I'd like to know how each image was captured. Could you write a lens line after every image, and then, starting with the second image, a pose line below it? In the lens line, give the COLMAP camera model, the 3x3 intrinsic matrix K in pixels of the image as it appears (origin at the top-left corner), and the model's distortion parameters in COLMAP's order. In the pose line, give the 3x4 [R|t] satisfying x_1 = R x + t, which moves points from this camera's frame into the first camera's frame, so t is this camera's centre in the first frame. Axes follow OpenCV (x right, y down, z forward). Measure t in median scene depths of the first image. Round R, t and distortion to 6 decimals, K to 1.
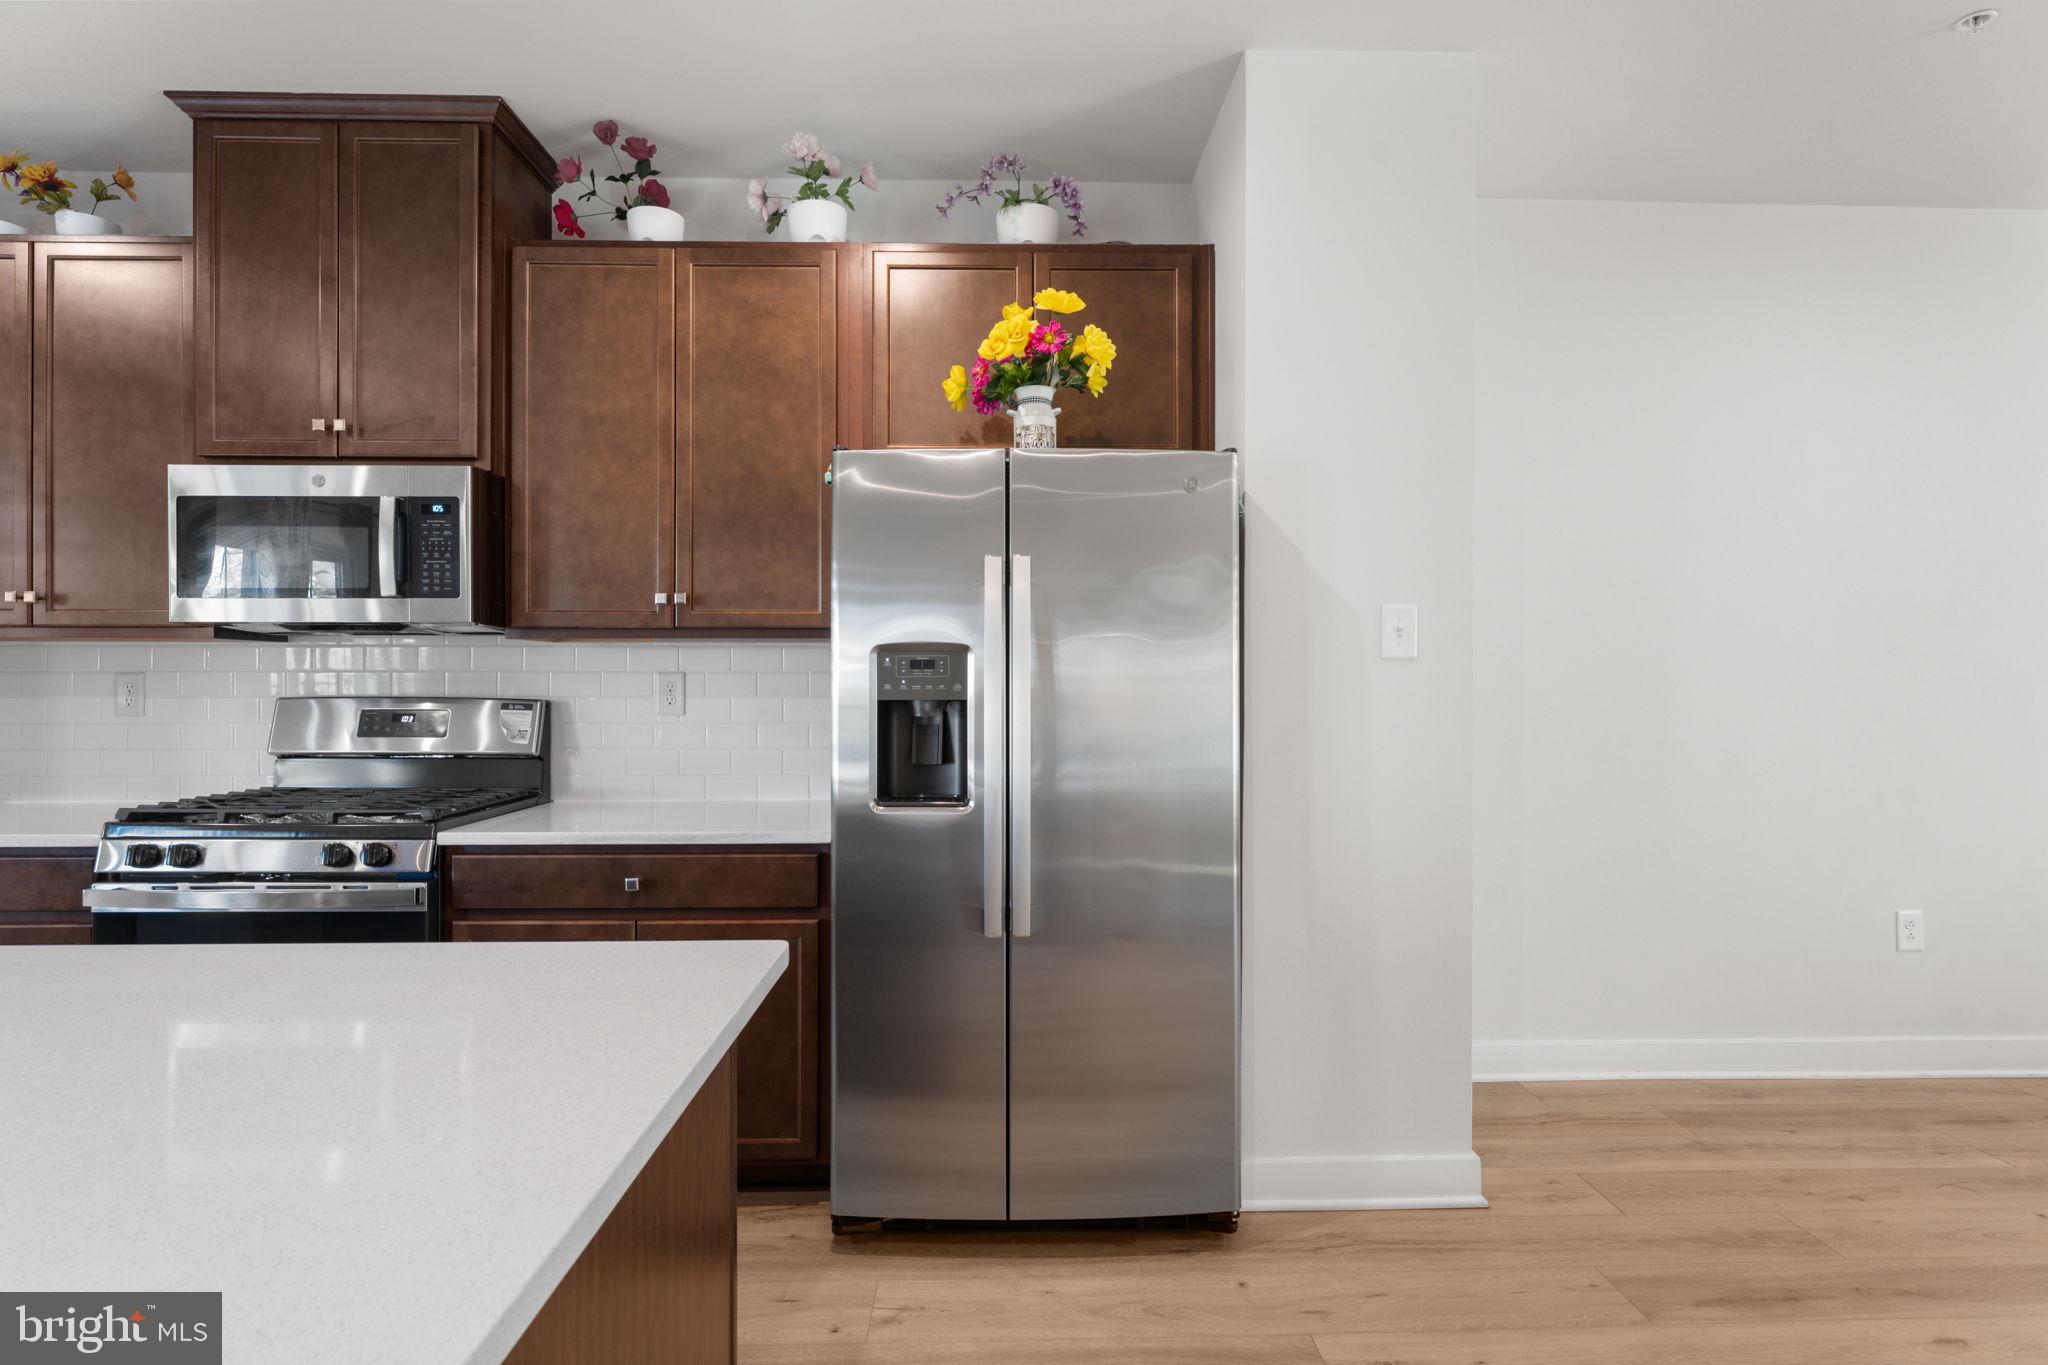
lens RADIAL K [[1034.6, 0, 1023.5], [0, 1034.6, 679.2], [0, 0, 1]] dist [-0.001558, 0.001489]
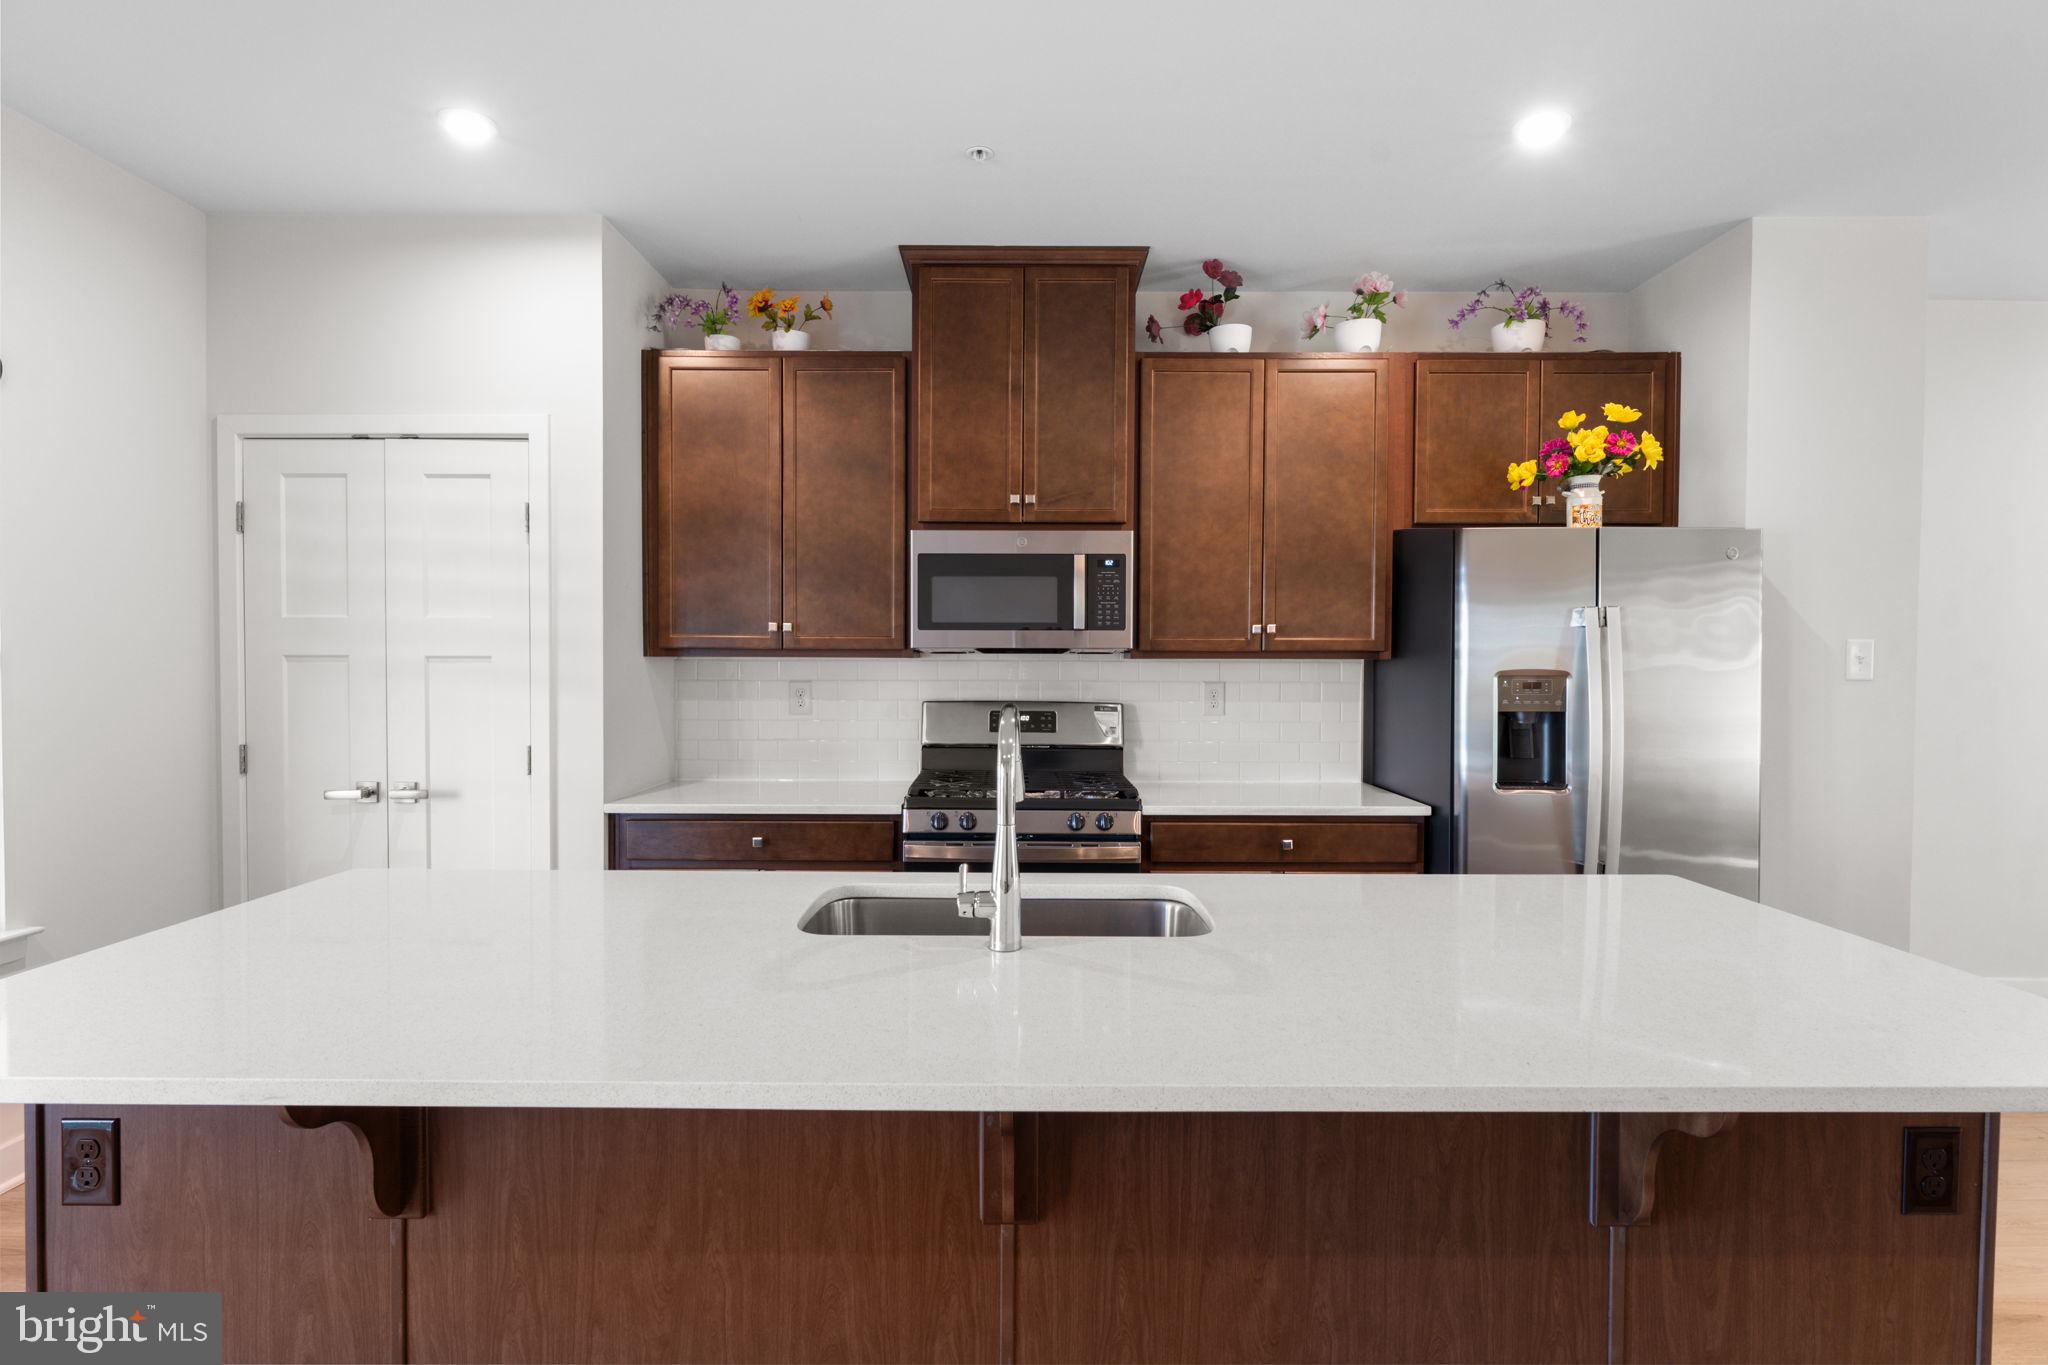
lens RADIAL K [[1016.3, 0, 1024.1], [0, 1016.3, 680.8], [0, 0, 1]] dist [0.000687, 0.001467]
pose [[0.999716, 0.003533, -0.023553, -0.631292], [-0.002914, 0.999651, 0.026259, -0.046386], [0.023638, -0.026183, 0.999378, -0.306196]]
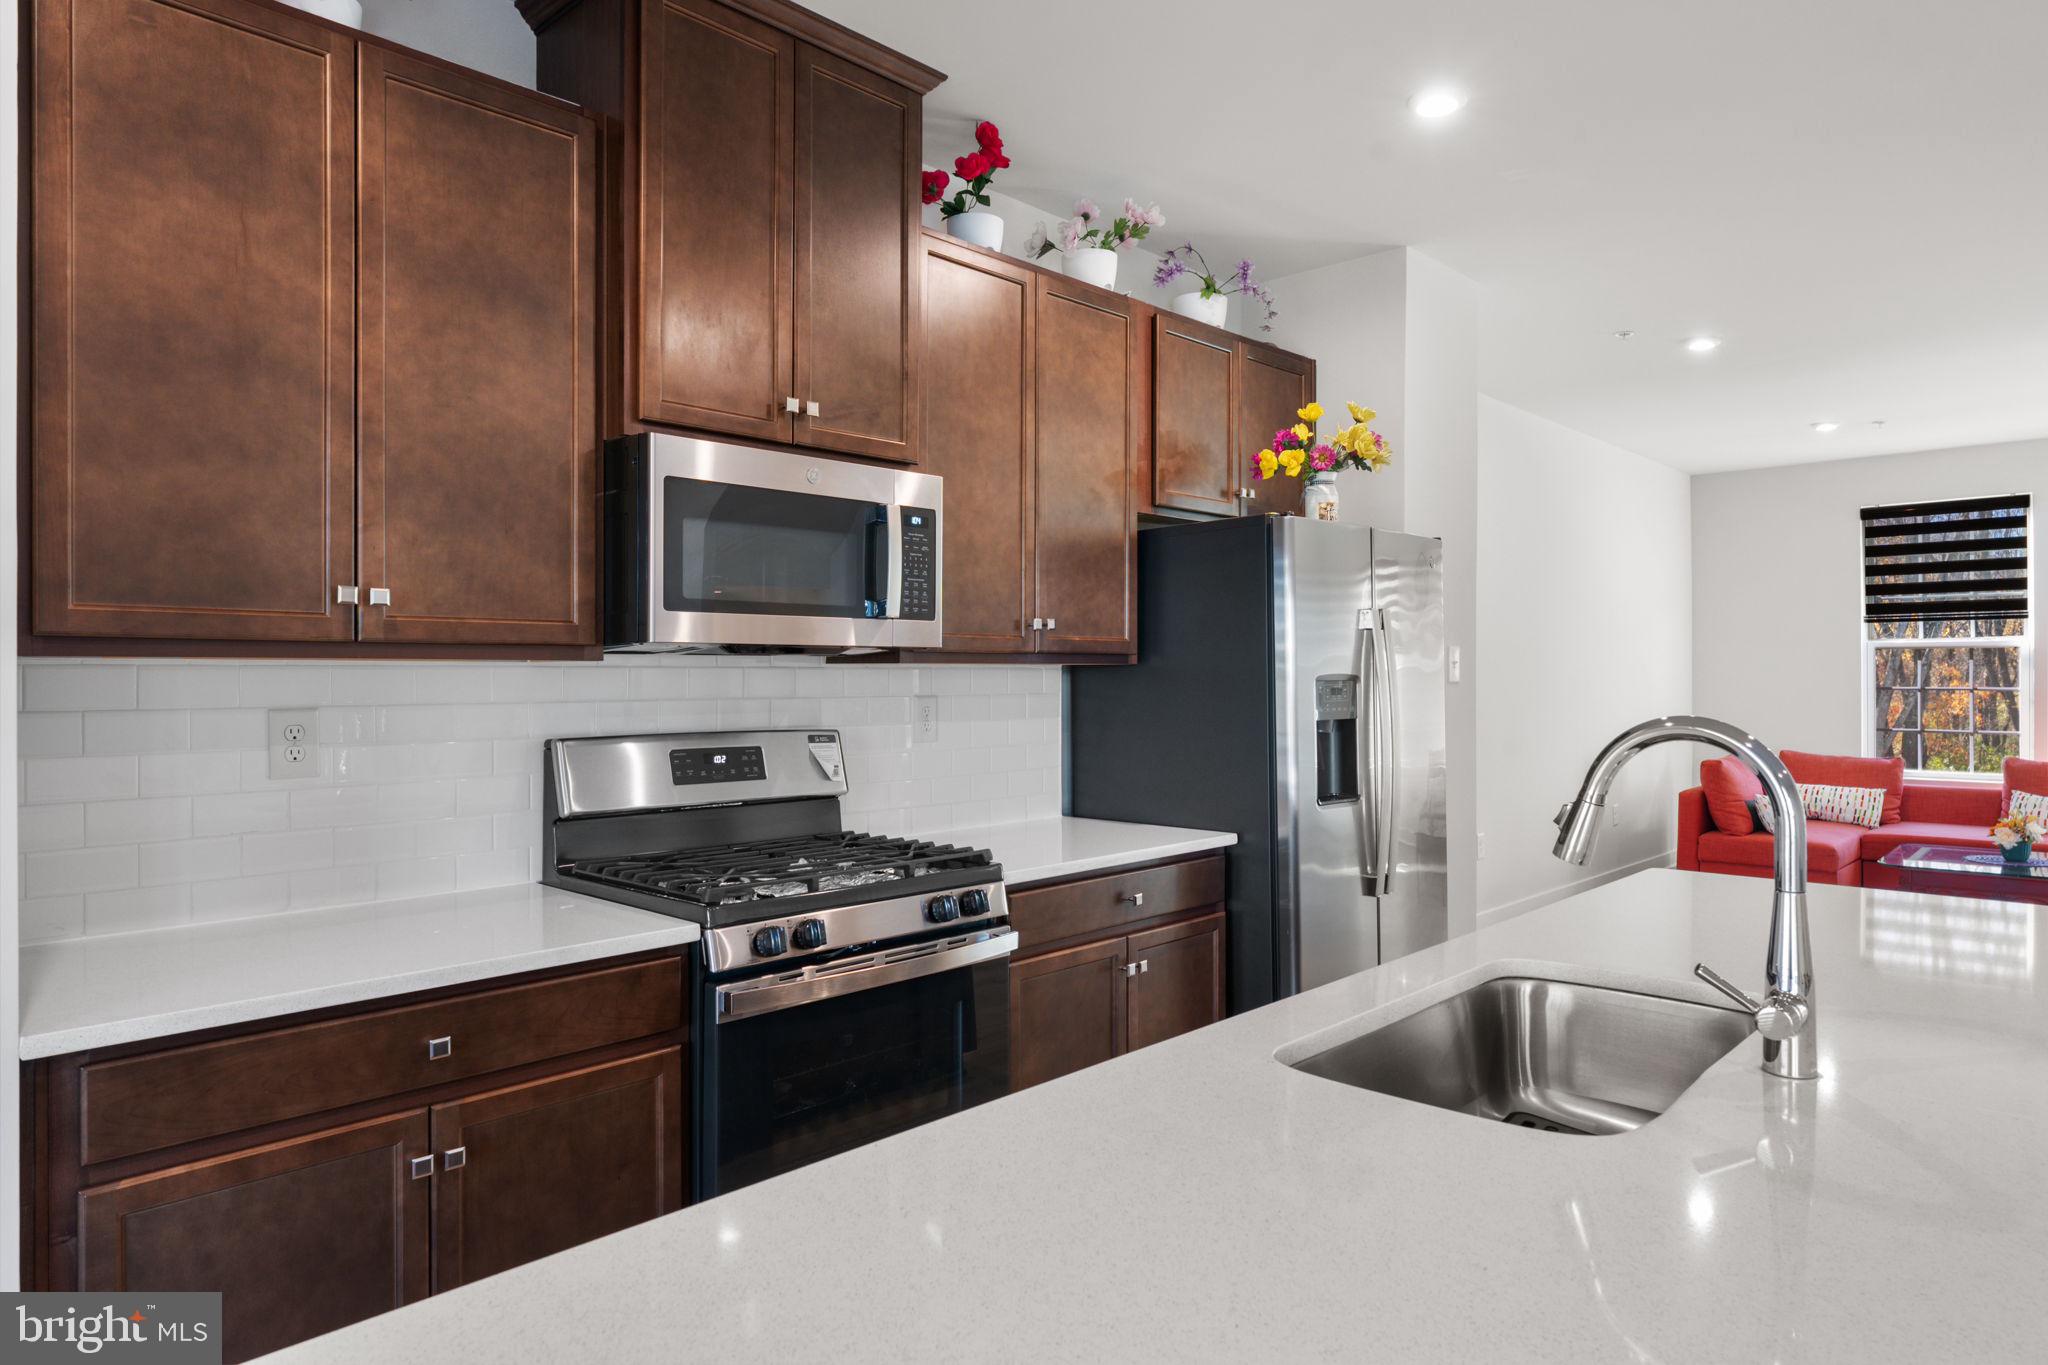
lens RADIAL K [[1249.8, 0, 1021.8], [0, 1249.8, 675.7], [0, 0, 1]] dist [0.007522, 0.000529]
pose [[0.707457, -0.002401, 0.706752, -1.244163], [-0.000141, 0.999994, 0.003539, -0.033362], [-0.706756, -0.002604, 0.707453, 0.162741]]
